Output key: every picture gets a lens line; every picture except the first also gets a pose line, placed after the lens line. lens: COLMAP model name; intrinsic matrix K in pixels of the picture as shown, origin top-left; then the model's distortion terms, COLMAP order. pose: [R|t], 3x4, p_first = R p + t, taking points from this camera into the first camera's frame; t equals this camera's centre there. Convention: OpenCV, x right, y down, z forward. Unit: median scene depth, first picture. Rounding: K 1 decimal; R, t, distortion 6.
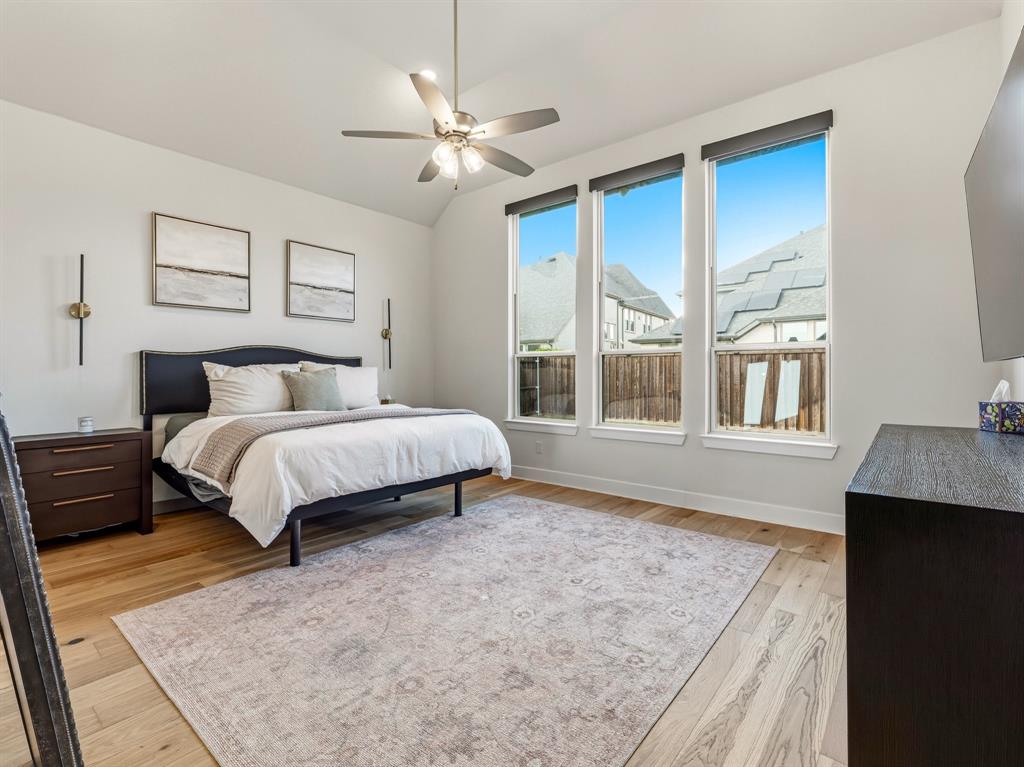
lens RADIAL K [[480.9, 0, 506.4], [0, 480.9, 383.5], [0, 0, 1]] dist [0.010907, 0.000473]
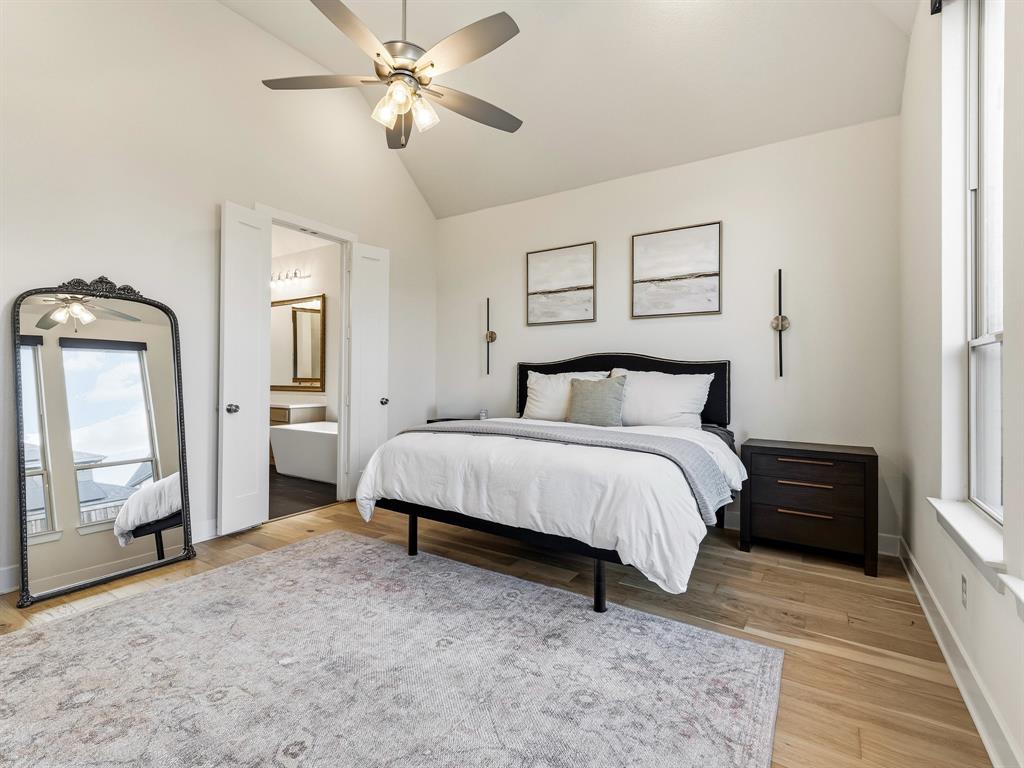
lens RADIAL K [[480.9, 0, 506.9], [0, 480.9, 377.1], [0, 0, 1]] dist [0.010907, 0.000473]
pose [[0.126541, 0.004037, -0.991953, 0.543542], [-0.028067, 0.999606, 0.000488, -0.029882], [0.991564, 0.027779, 0.126604, 0.841171]]
